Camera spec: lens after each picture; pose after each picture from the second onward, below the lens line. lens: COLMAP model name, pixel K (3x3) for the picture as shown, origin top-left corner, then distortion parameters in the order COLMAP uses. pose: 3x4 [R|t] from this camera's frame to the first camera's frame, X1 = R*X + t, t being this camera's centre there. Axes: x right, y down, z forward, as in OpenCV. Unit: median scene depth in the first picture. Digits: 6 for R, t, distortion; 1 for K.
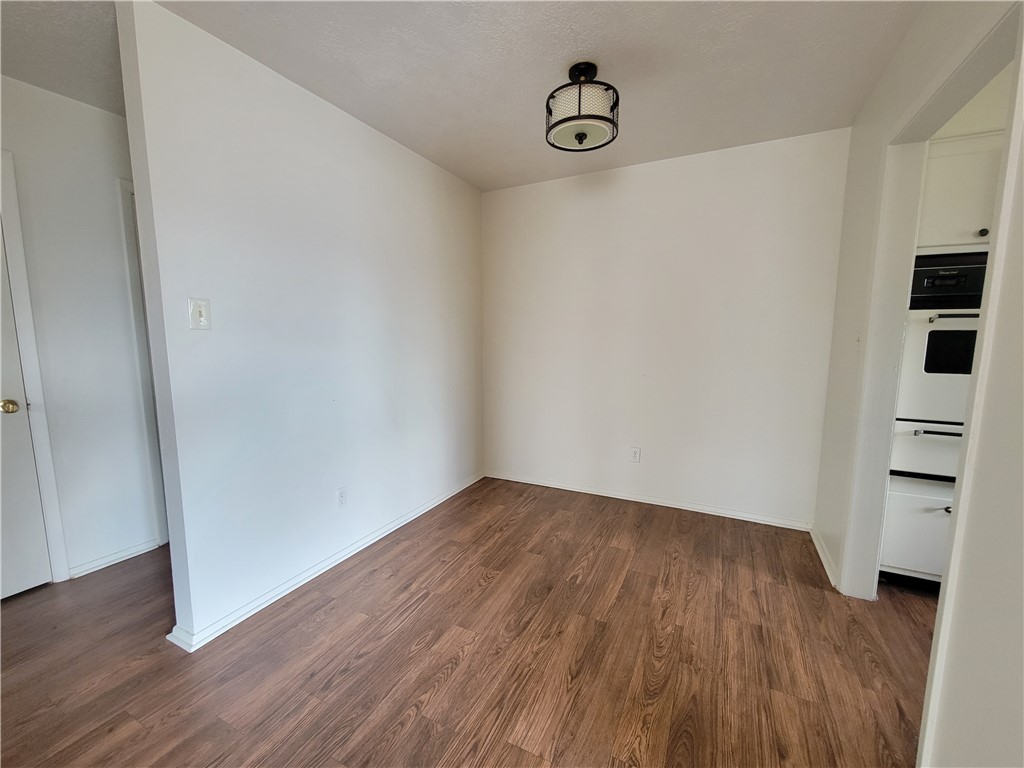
lens RADIAL K [[417.4, 0, 506.7], [0, 417.4, 376.2], [0, 0, 1]] dist [-0.003927, -0.000071]
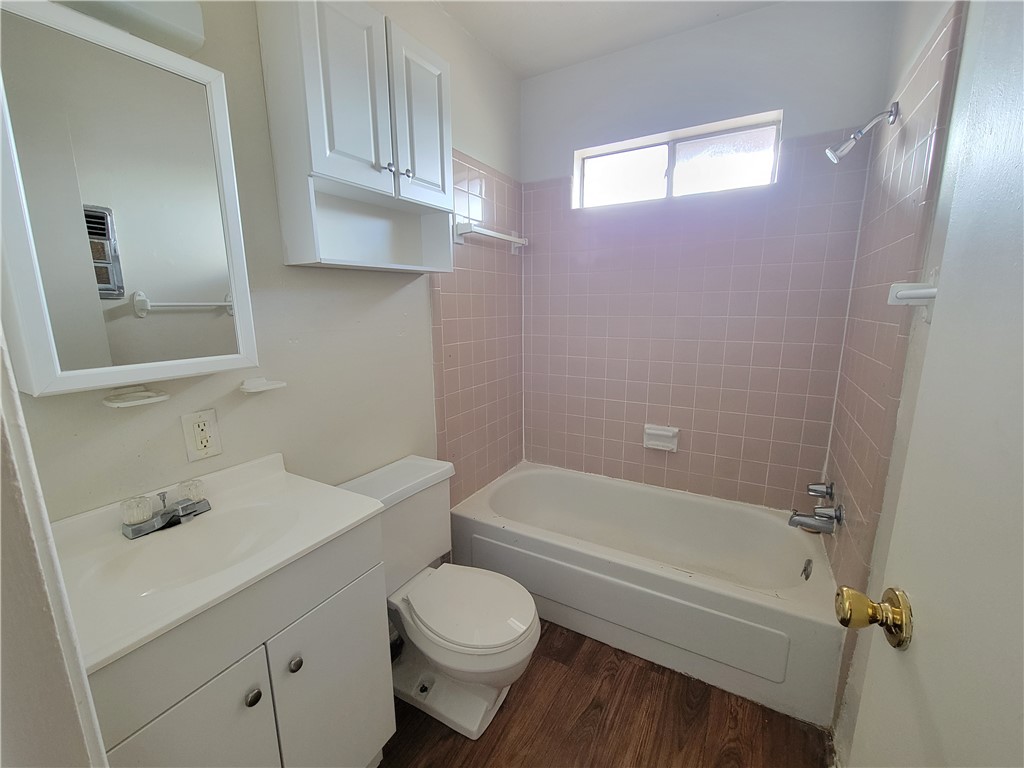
lens RADIAL K [[417.4, 0, 514.0], [0, 417.4, 381.1], [0, 0, 1]] dist [-0.003927, -0.000071]
pose [[-0.999111, -0.001718, 0.042126, 0.800799], [0.011826, 0.947637, 0.319131, -0.224501], [-0.040469, 0.319346, -0.946774, 1.672738]]
